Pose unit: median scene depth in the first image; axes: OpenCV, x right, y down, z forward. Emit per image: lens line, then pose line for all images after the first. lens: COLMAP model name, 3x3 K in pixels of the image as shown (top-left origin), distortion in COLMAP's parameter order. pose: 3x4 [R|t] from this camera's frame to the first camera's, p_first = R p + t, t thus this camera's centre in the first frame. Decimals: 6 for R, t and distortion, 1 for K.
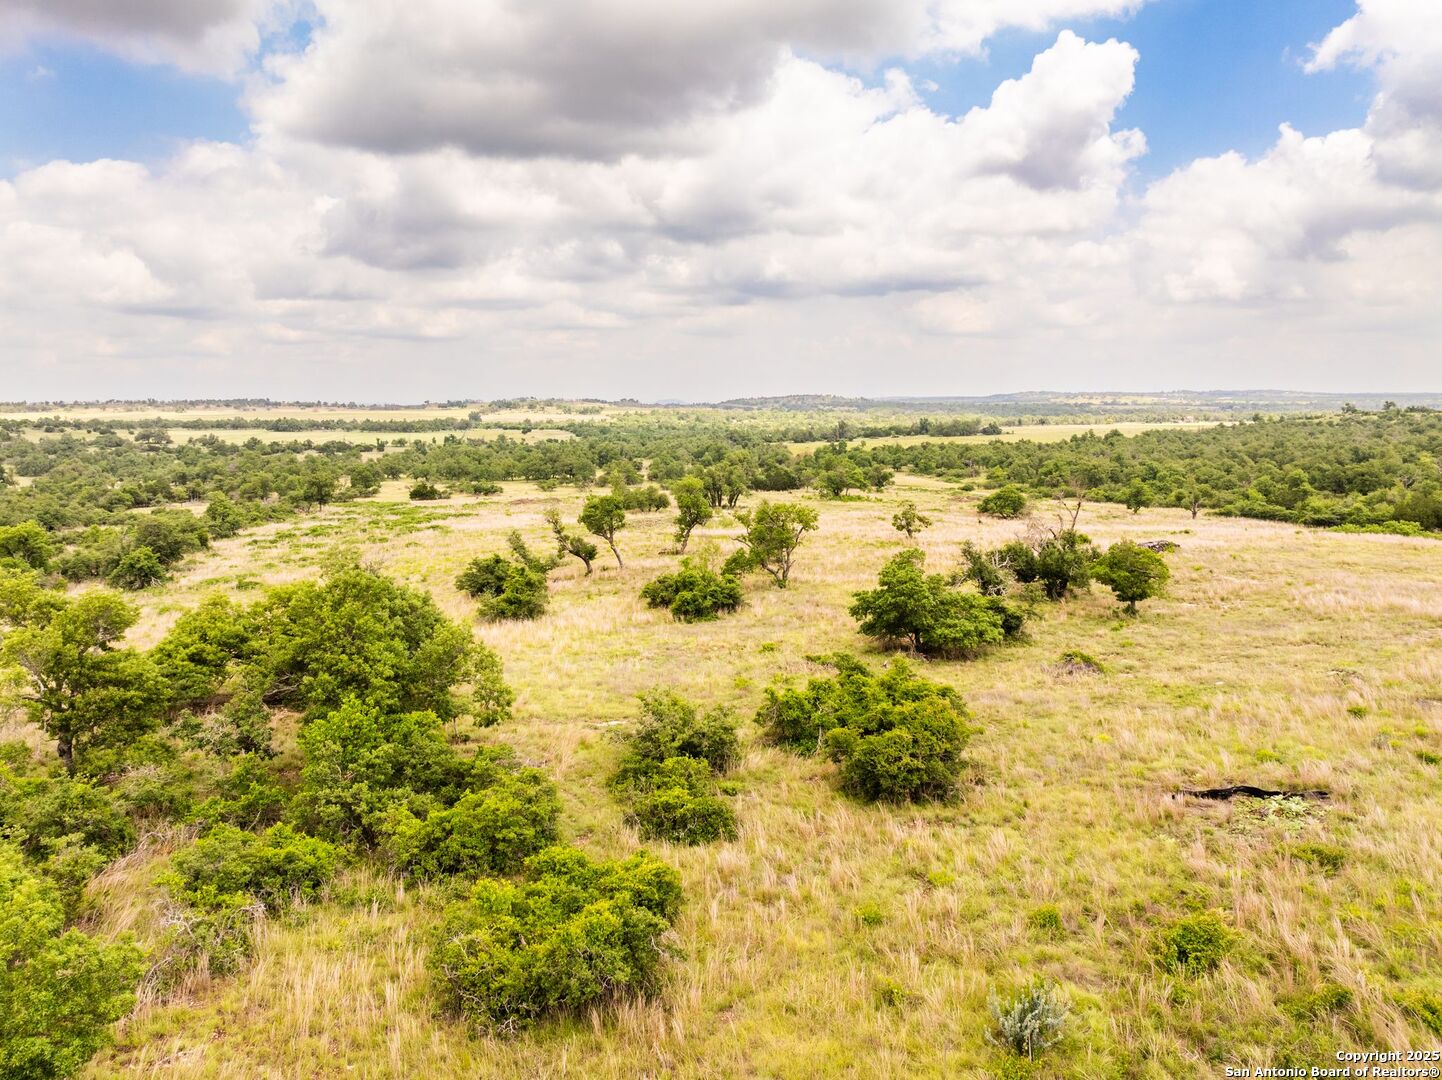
lens RADIAL K [[1111.0, 0, 721.0], [0, 1111.0, 540.0], [0, 0, 1]] dist [-0.006227, -0.000293]
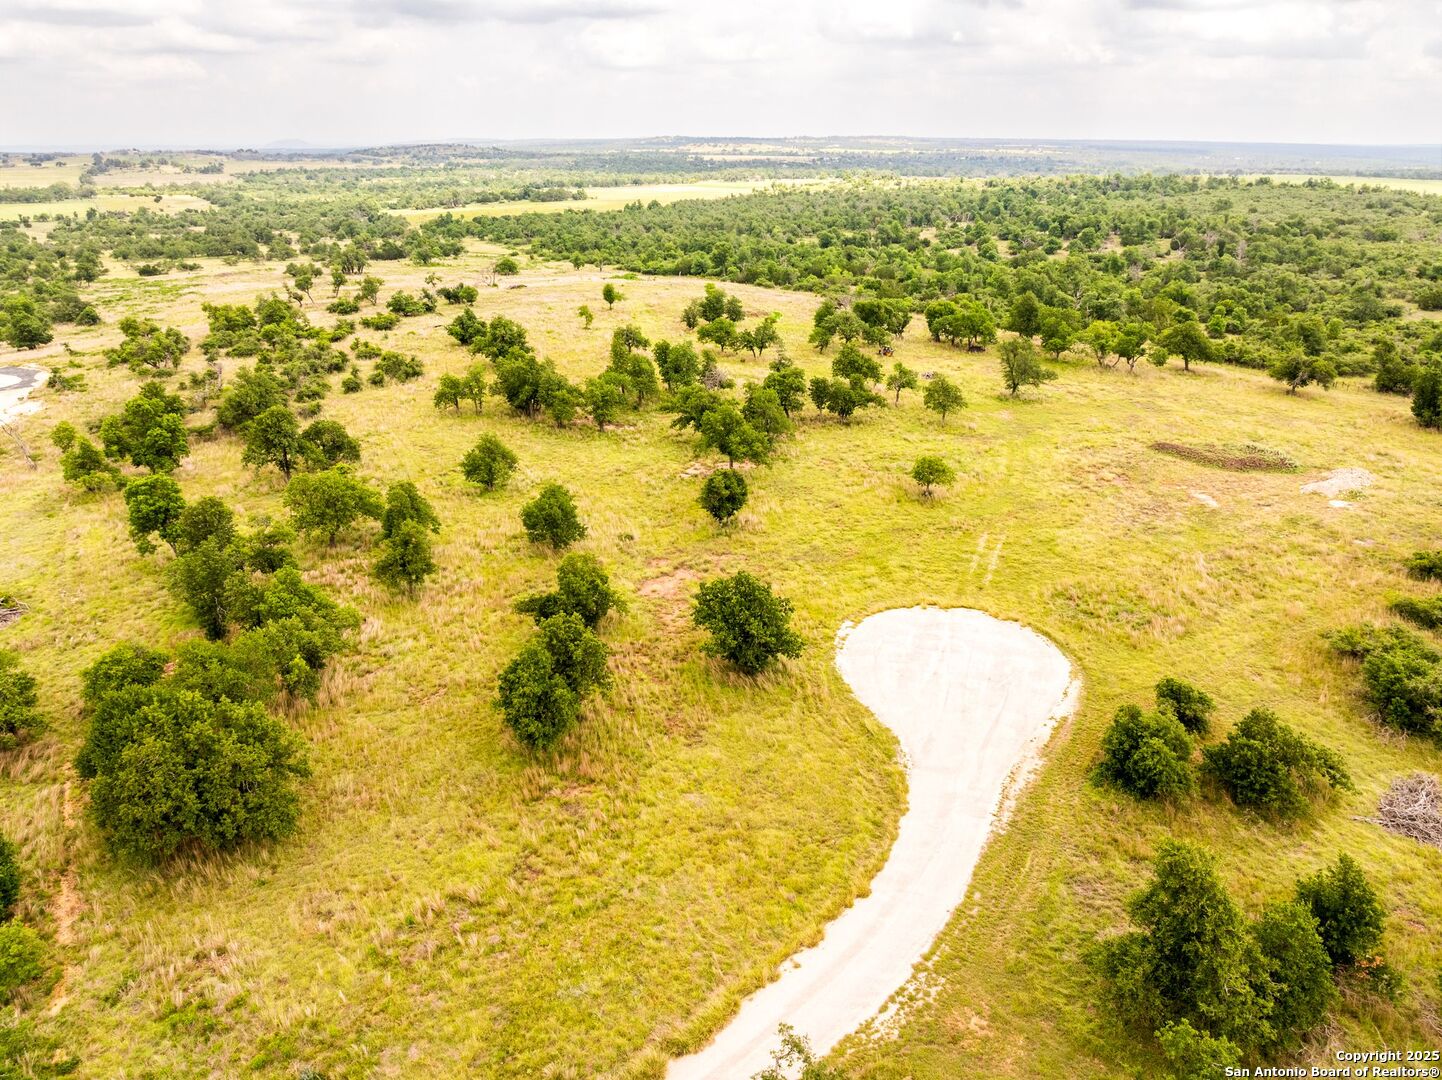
lens RADIAL K [[1111.0, 0, 721.0], [0, 1111.0, 540.0], [0, 0, 1]] dist [-0.006227, -0.000293]
pose [[0.953586, -0.106365, 0.281710, 0.025185], [0.041881, 0.973292, 0.225719, 0.015020], [-0.298195, -0.203444, 0.932572, -1.555715]]
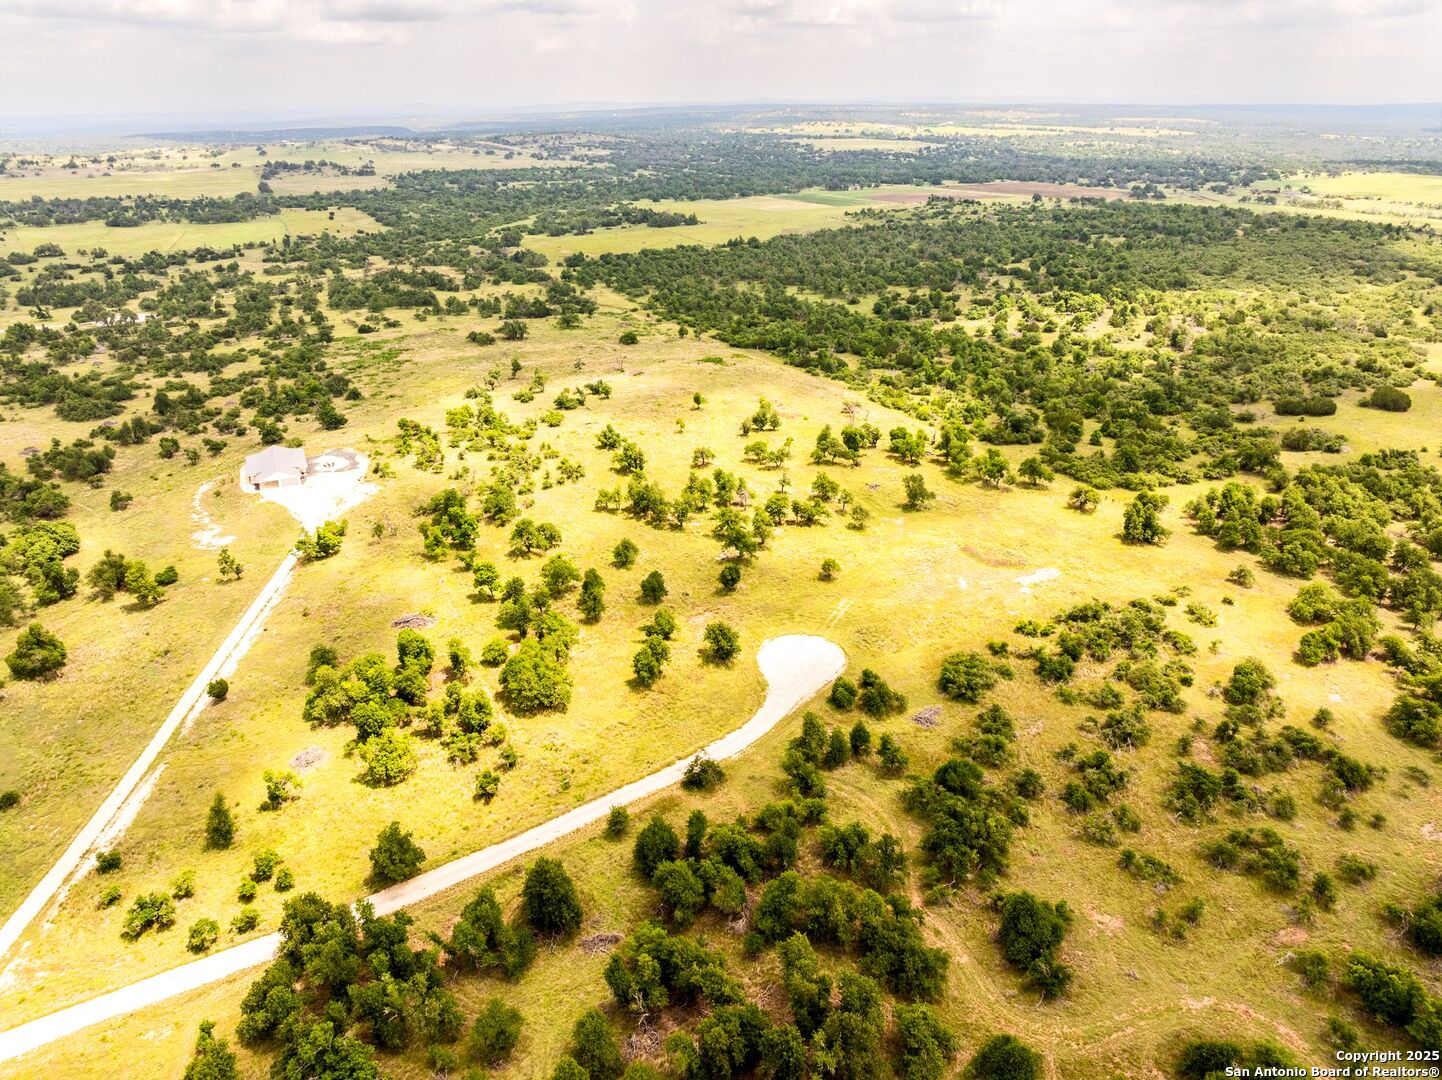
lens RADIAL K [[1111.0, 0, 721.0], [0, 1111.0, 540.0], [0, 0, 1]] dist [-0.006227, -0.000293]
pose [[0.979025, -0.080455, 0.187183, -0.089733], [0.031097, 0.966973, 0.252976, -0.350154], [-0.201354, -0.241849, 0.949192, -2.495330]]
